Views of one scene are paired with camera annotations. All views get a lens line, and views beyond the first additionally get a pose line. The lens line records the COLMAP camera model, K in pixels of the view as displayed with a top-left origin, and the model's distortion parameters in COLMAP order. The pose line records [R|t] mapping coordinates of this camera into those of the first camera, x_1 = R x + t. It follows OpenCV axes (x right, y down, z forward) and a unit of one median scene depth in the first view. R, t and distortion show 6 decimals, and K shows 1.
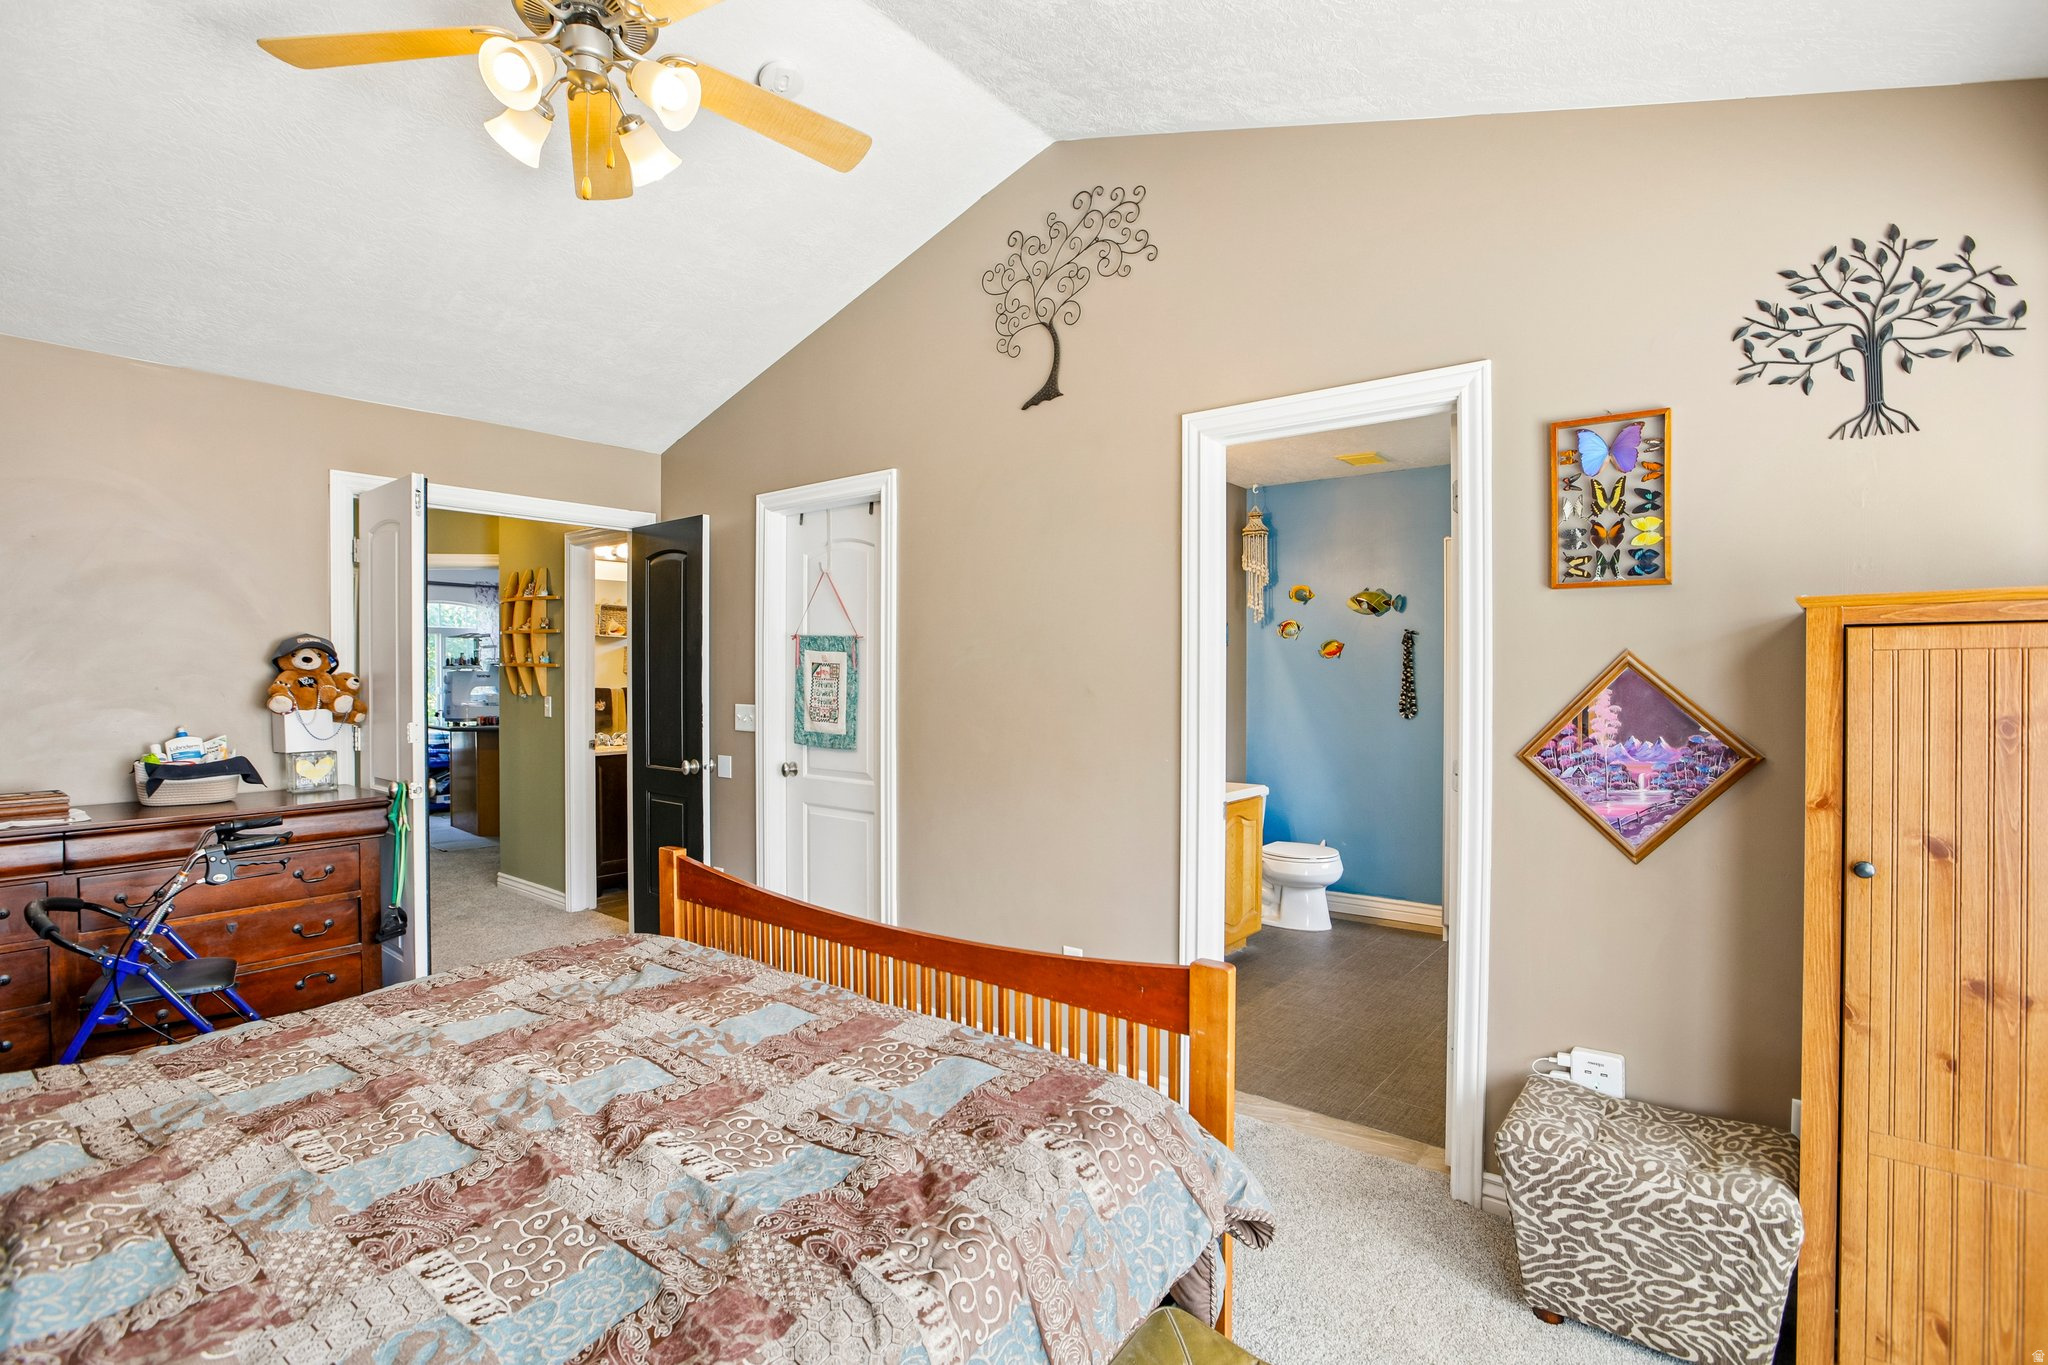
lens RADIAL K [[977.6, 0, 1024.0], [0, 977.6, 682.5], [0, 0, 1]] dist [-0.059116, 0.026150]
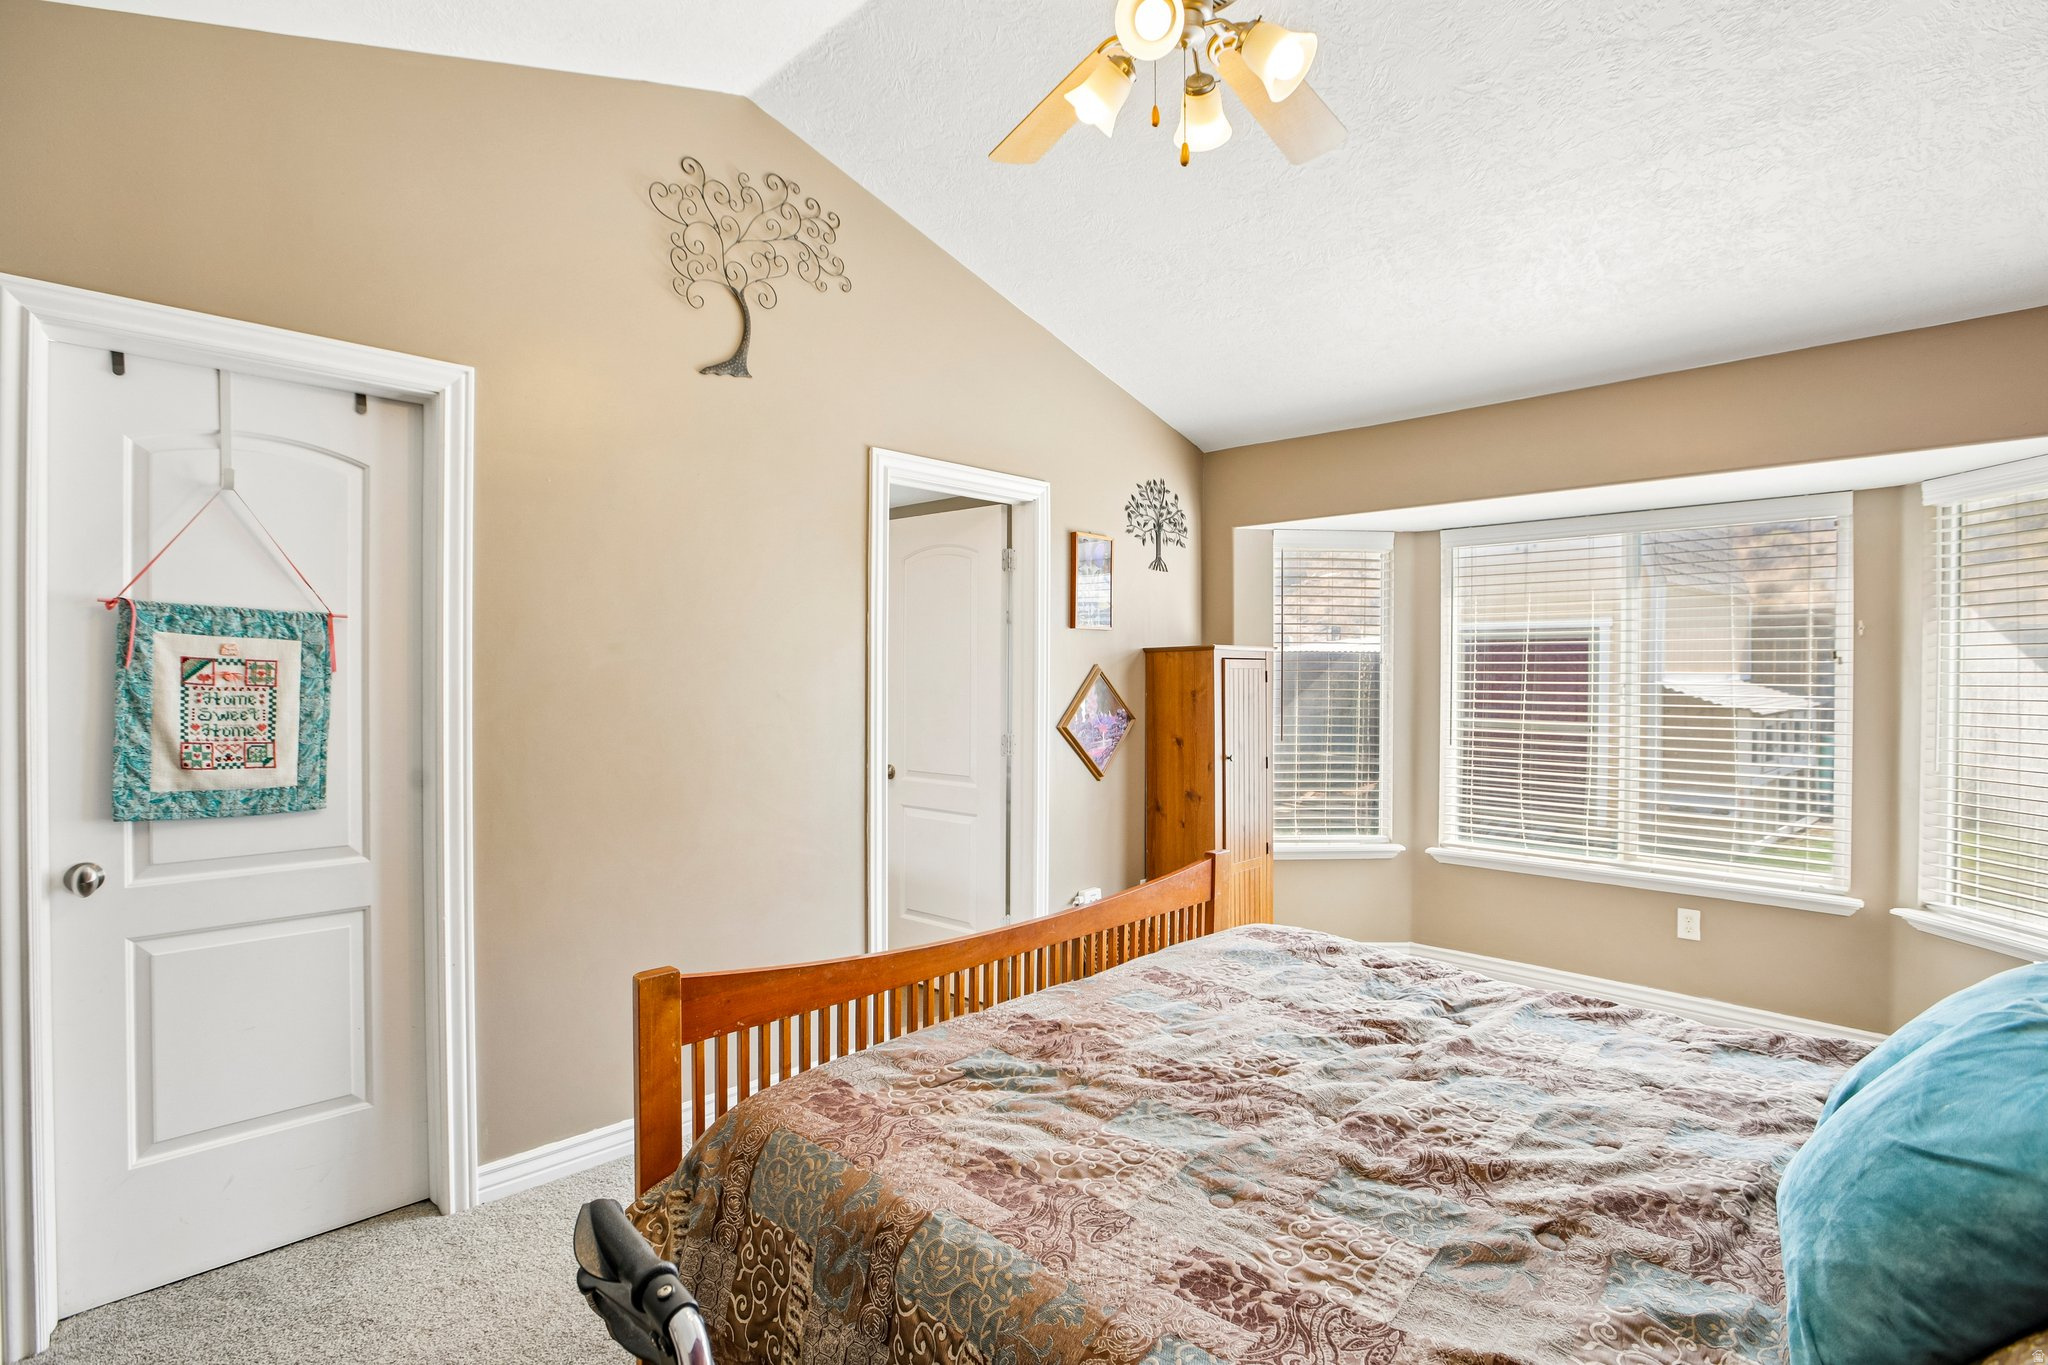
lens RADIAL K [[977.6, 0, 1024.0], [0, 977.6, 682.5], [0, 0, 1]] dist [-0.059116, 0.026150]
pose [[0.111746, 0.001072, 0.993736, -0.717655], [0.013673, 0.999903, -0.002616, 0.000399], [-0.993643, 0.013880, 0.111721, 0.546877]]
